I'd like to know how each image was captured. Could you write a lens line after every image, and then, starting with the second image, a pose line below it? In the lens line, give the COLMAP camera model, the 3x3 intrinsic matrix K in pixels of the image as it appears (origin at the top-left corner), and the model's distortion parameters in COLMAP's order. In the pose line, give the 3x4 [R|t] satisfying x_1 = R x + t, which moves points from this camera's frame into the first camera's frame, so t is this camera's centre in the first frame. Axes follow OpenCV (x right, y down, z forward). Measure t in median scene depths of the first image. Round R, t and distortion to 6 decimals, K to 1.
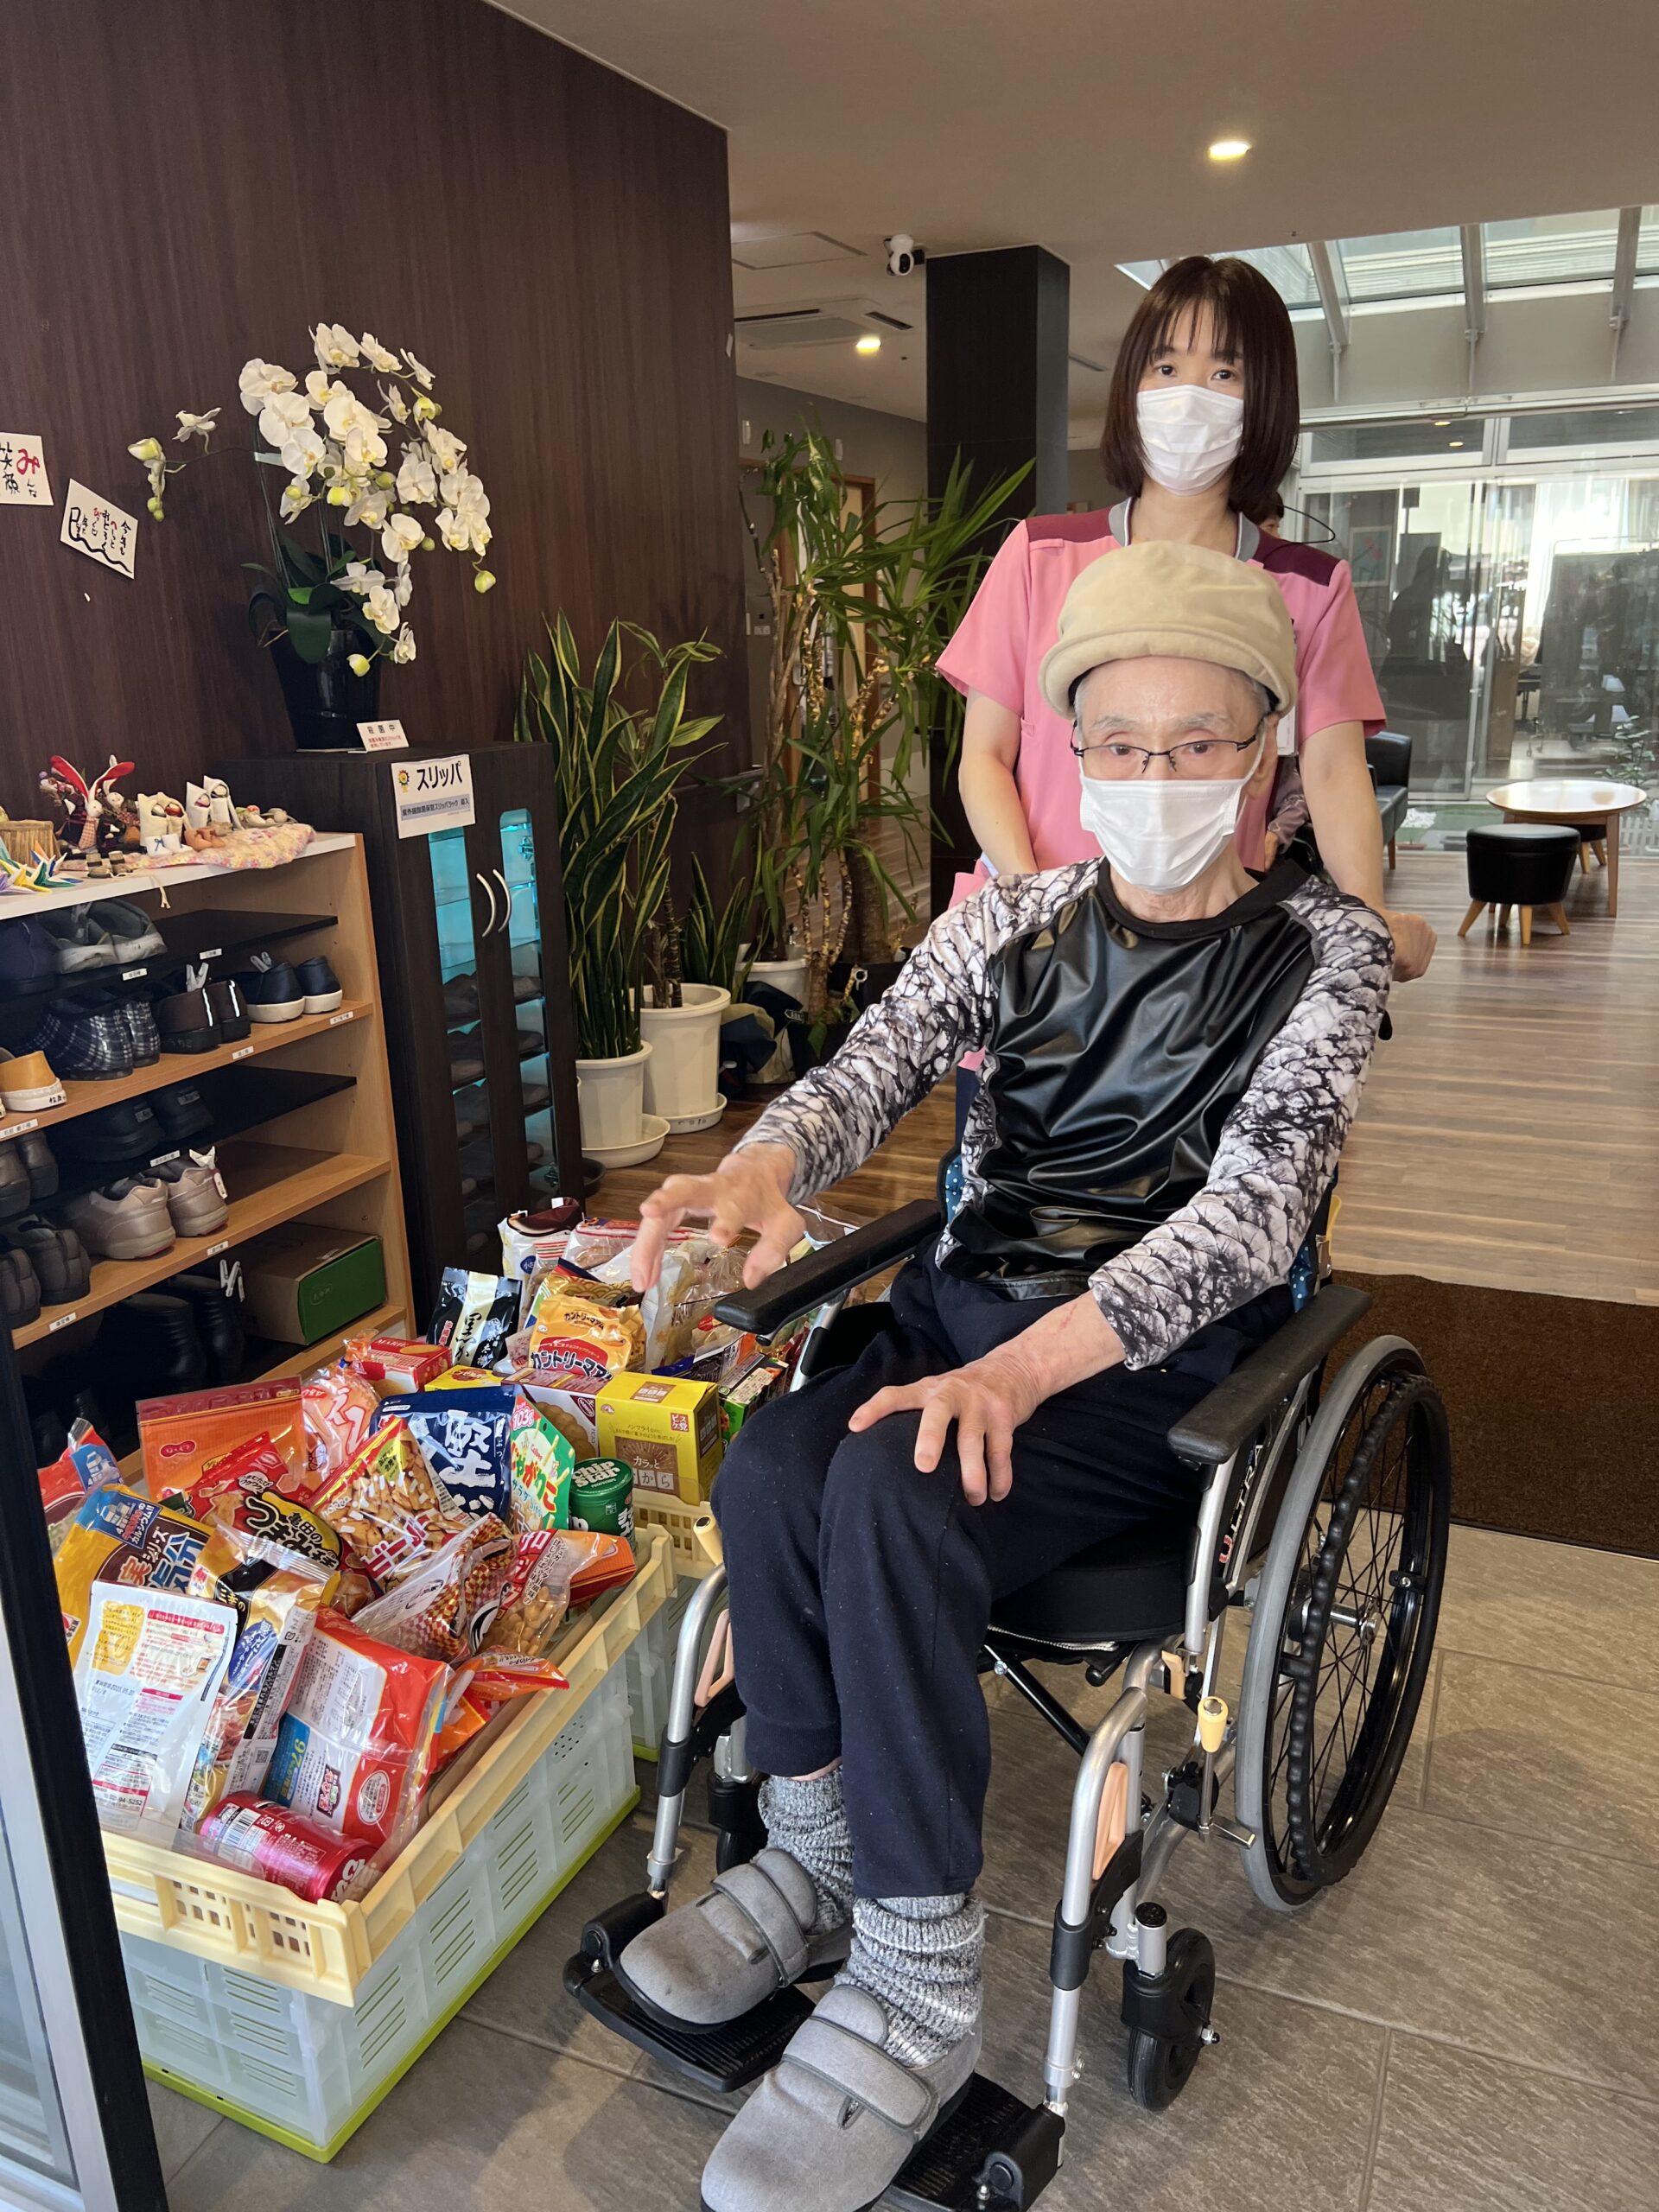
lens RADIAL K [[1695.7, 0, 833.1], [0, 1695.7, 1117.2], [0, 0, 1]] dist [0.046317, -0.035117]
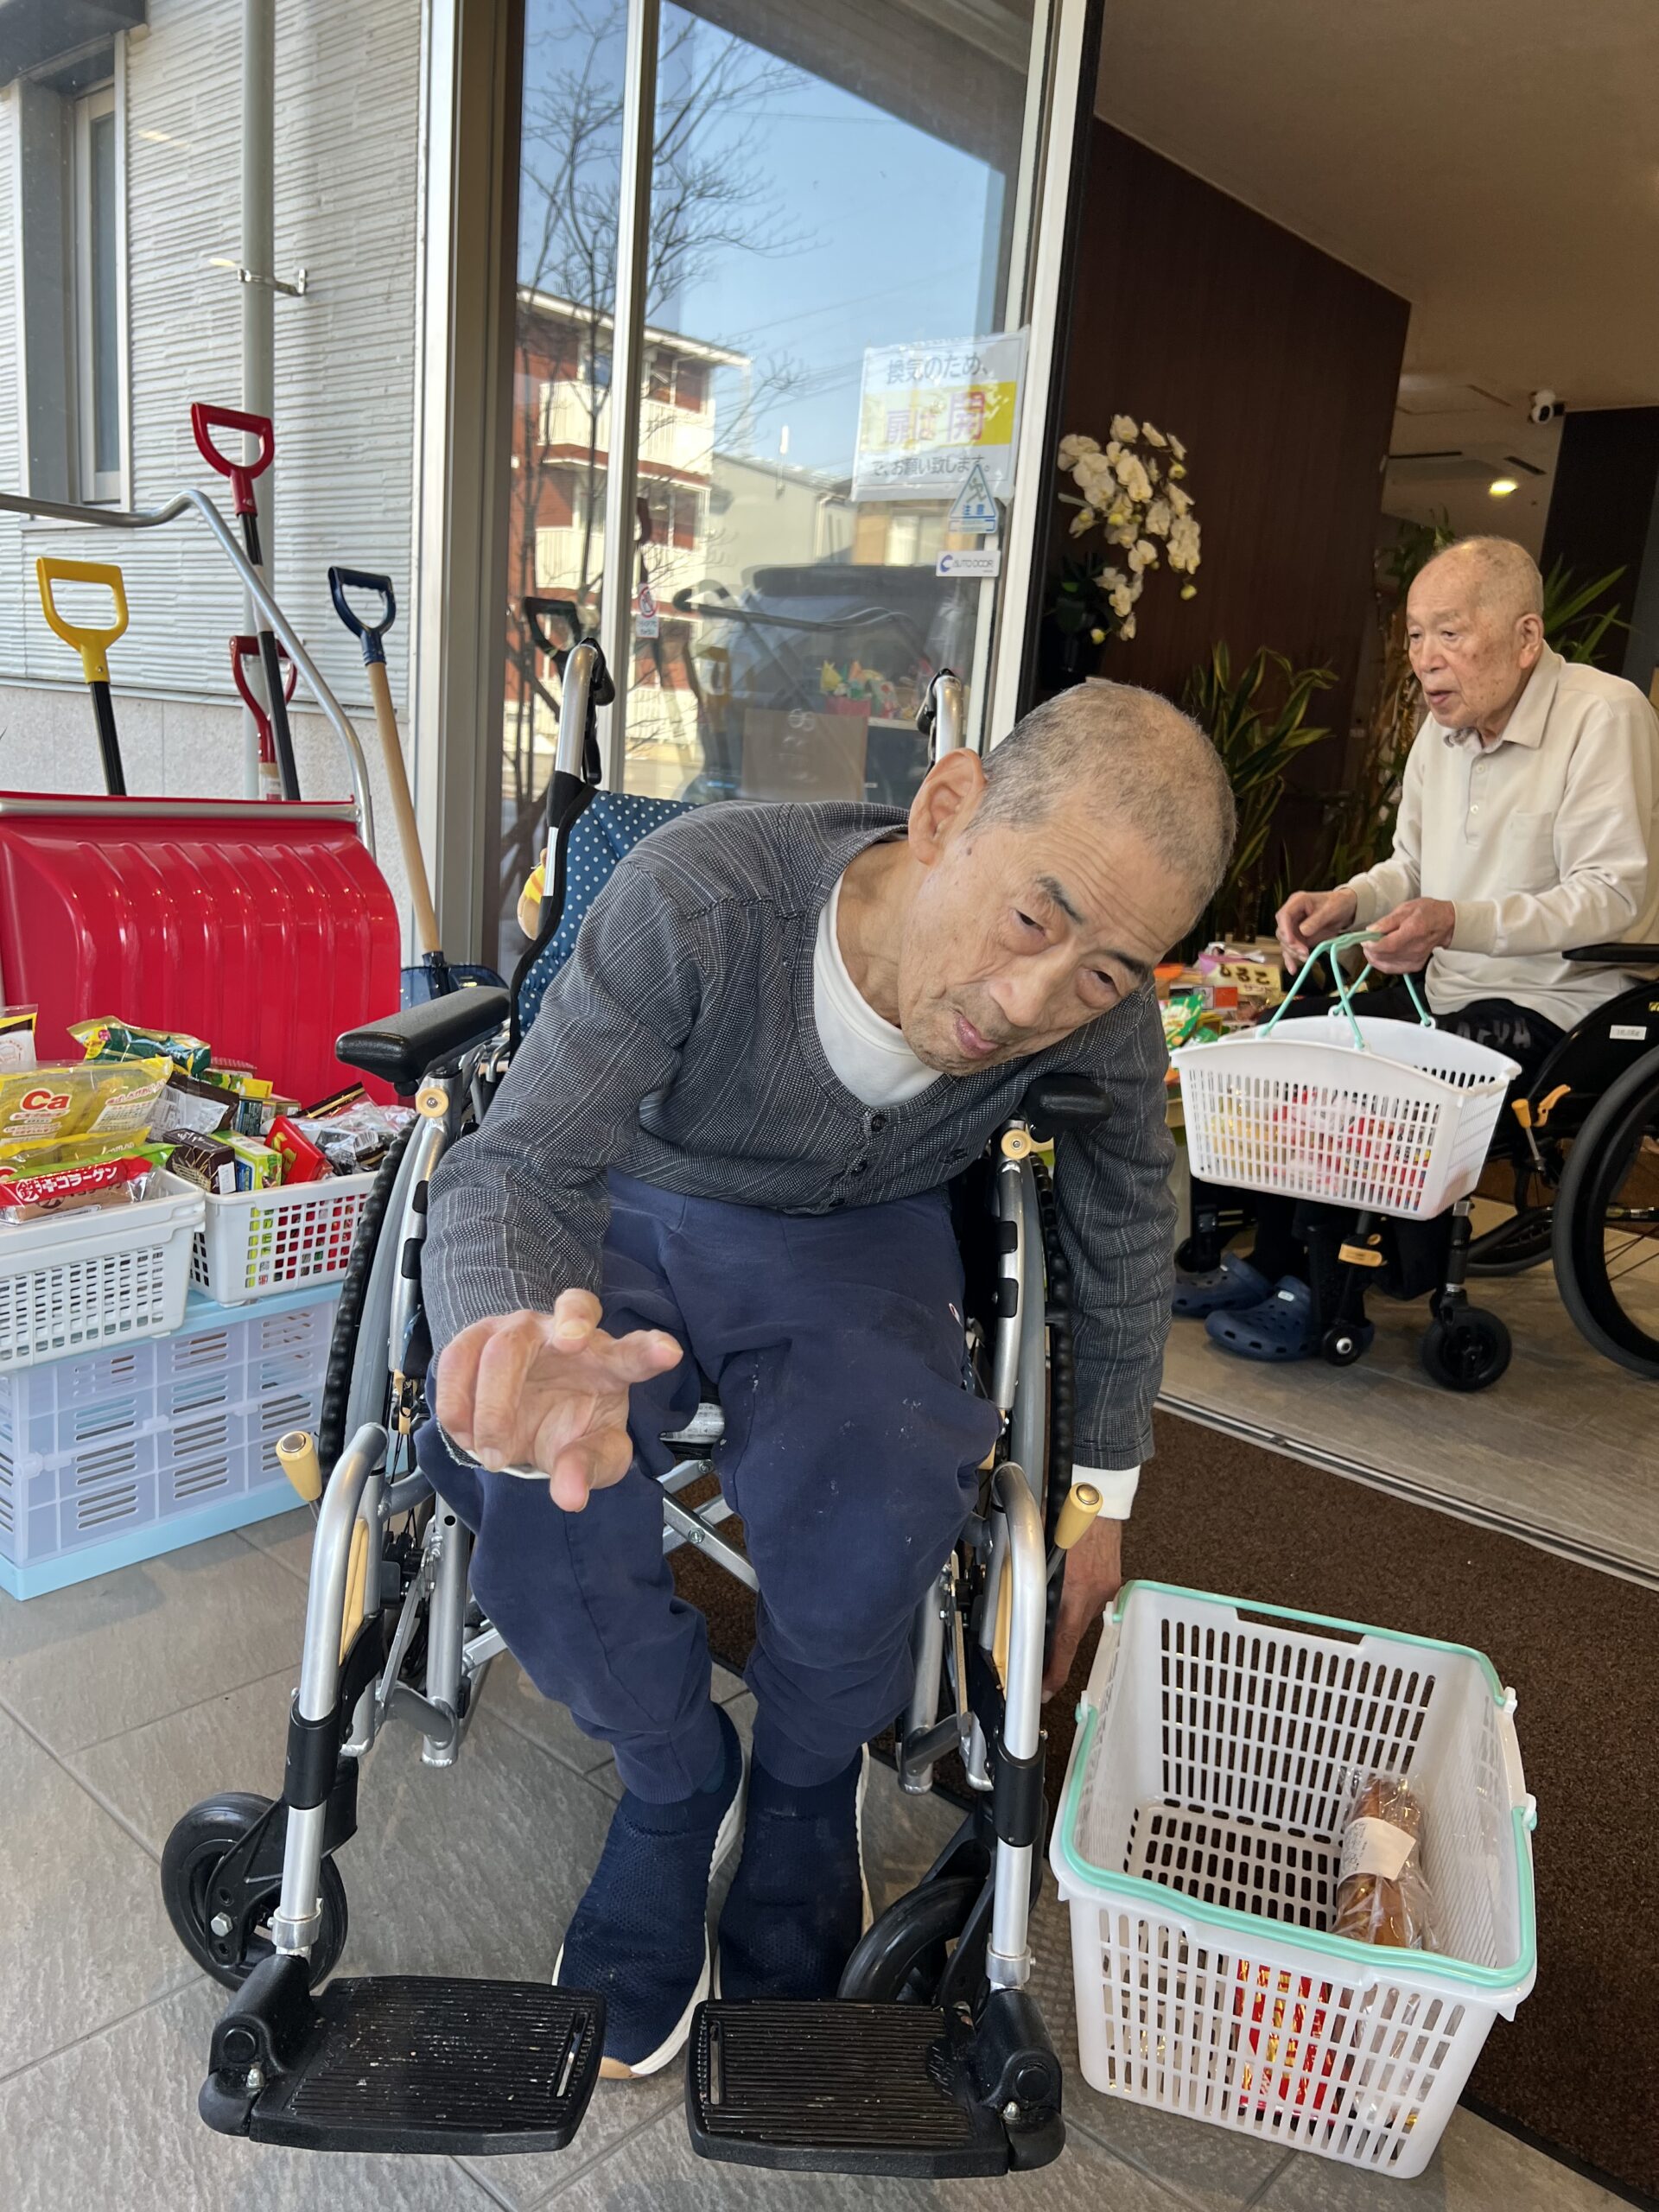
lens RADIAL K [[1695.7, 0, 853.4], [0, 1695.7, 1121.6], [0, 0, 1]] dist [0.046317, -0.035117]
pose [[0.944887, 0.171286, -0.279015, 0.008709], [-0.191872, 0.980245, -0.048010, 0.259694], [0.265279, 0.098899, 0.959086, -0.436319]]
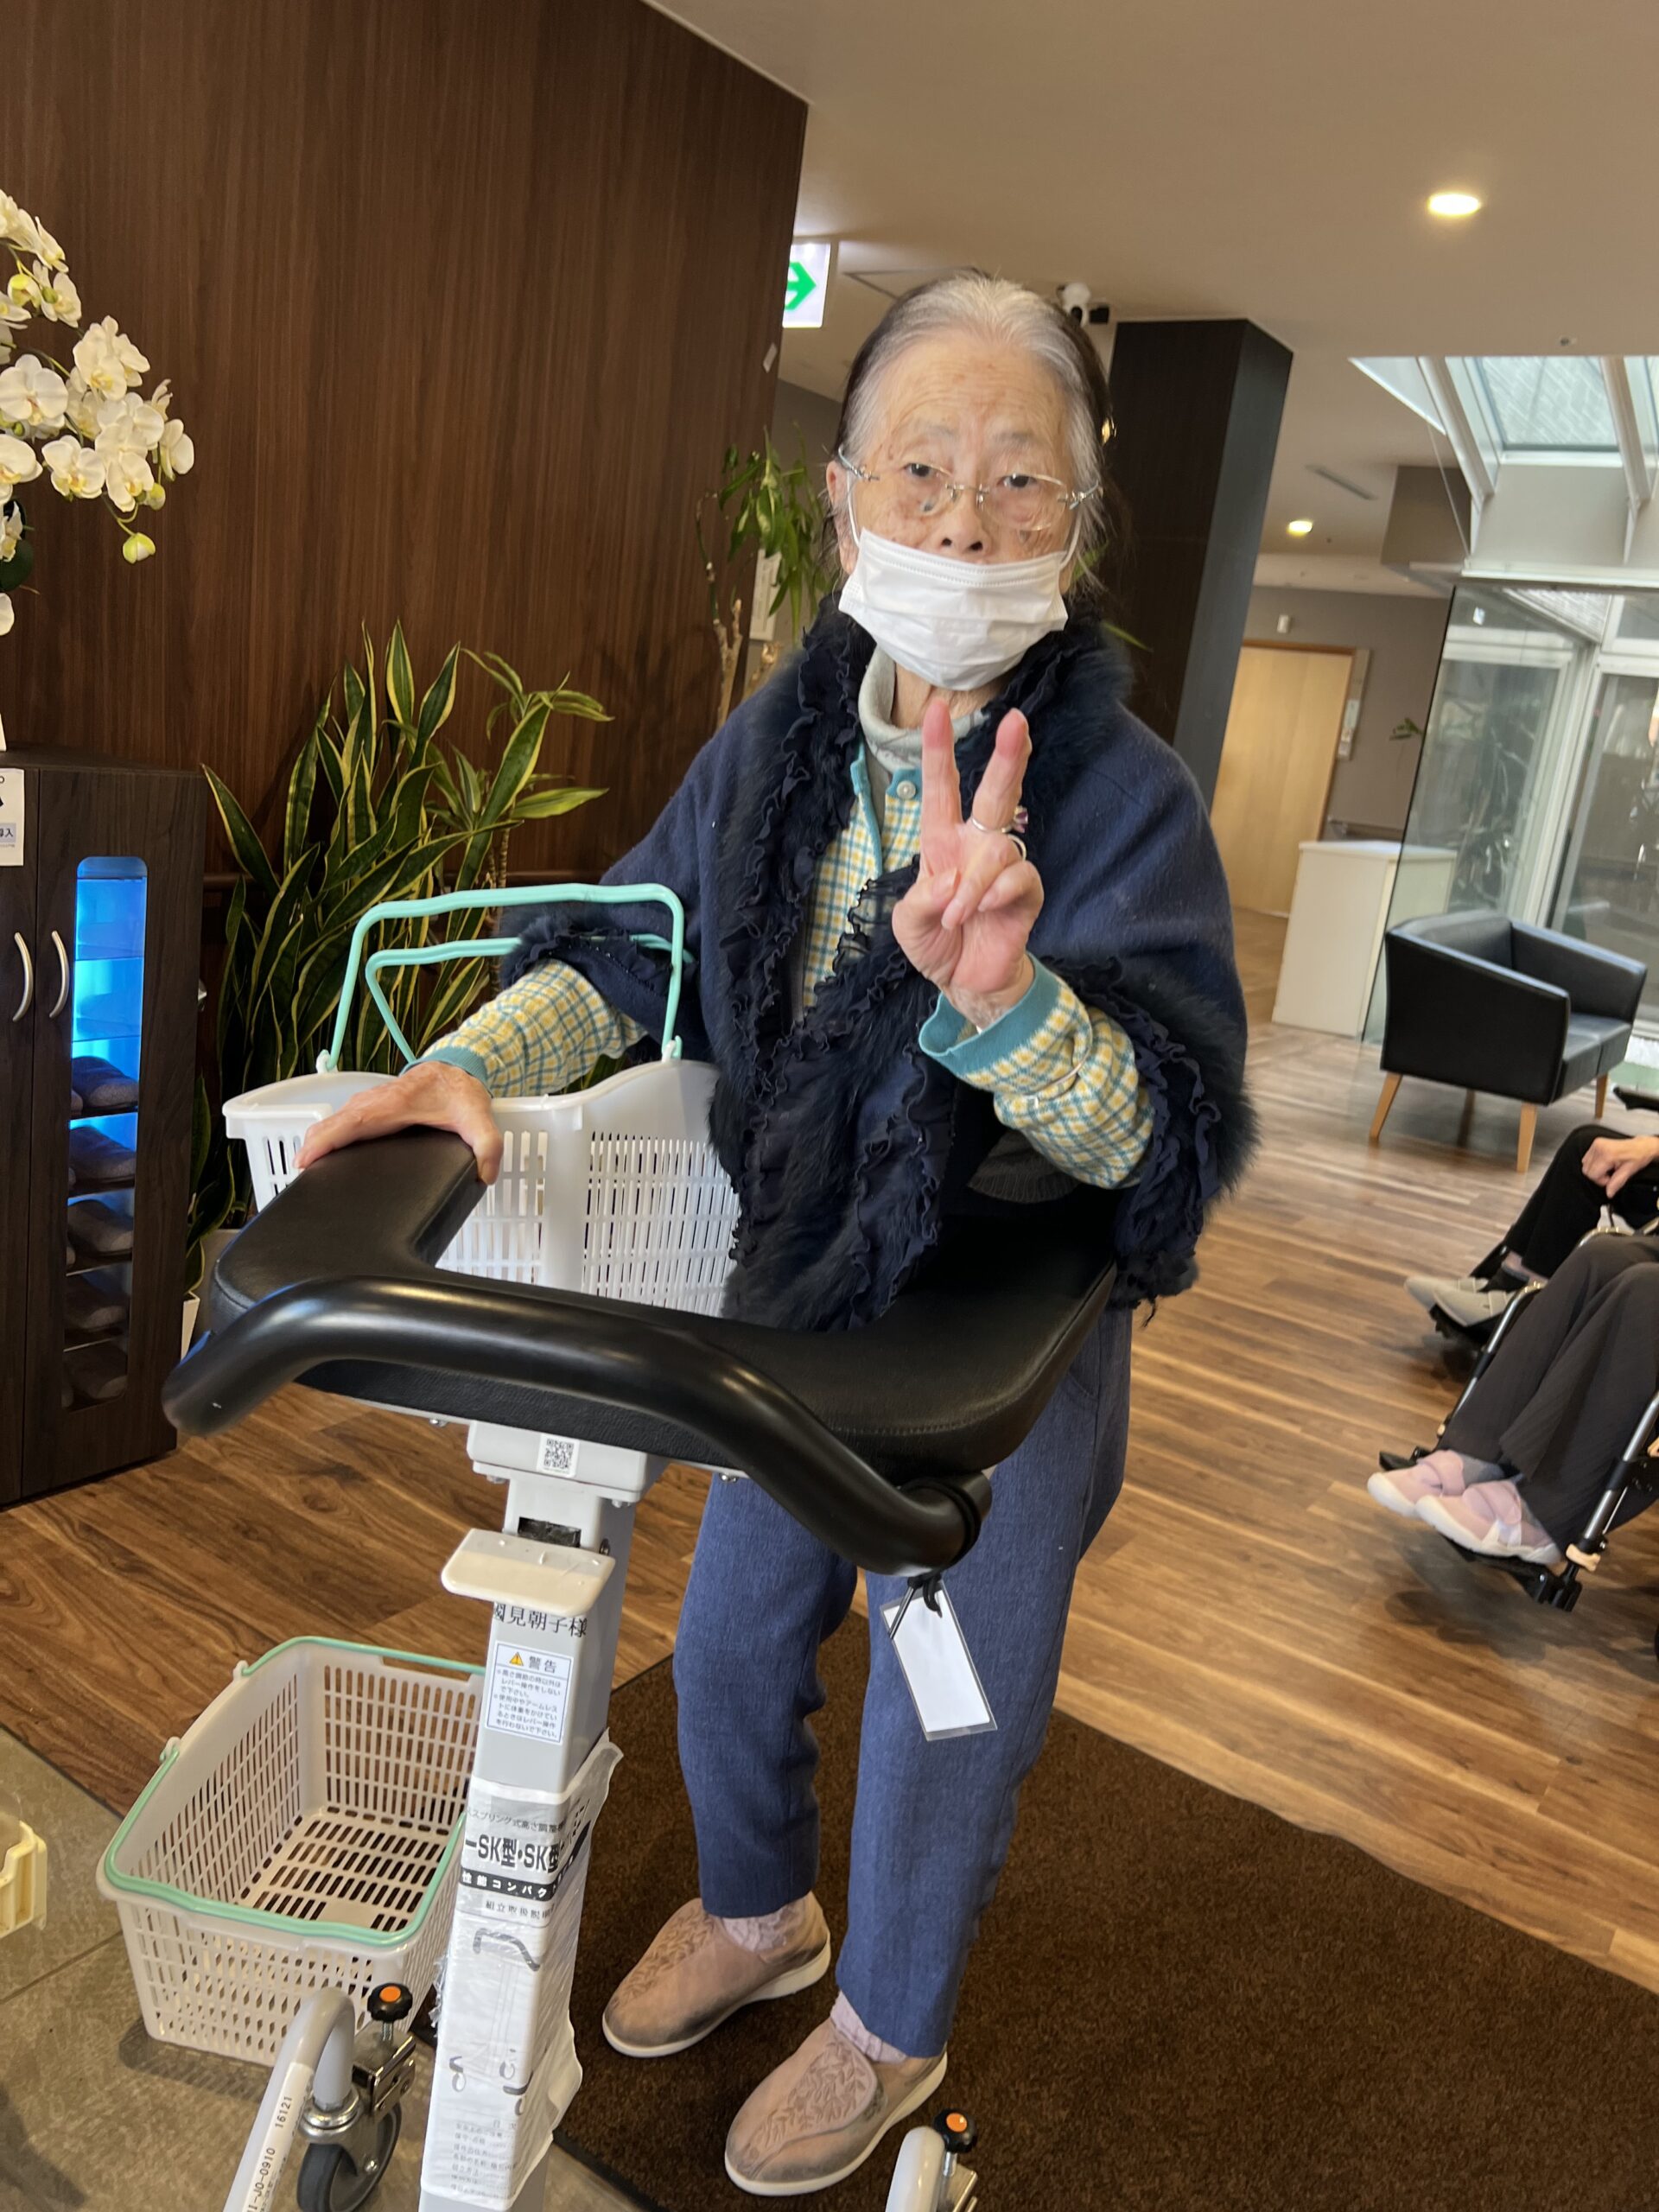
lens RADIAL K [[1695.7, 0, 827.4], [0, 1695.7, 1097.2], [0, 0, 1]] dist [0.046317, -0.035117]
pose [[0.969102, 0.191463, -0.155513, 0.247848], [-0.200875, 0.978484, -0.047100, -0.111732], [0.143149, 0.076883, 0.986710, 0.346751]]
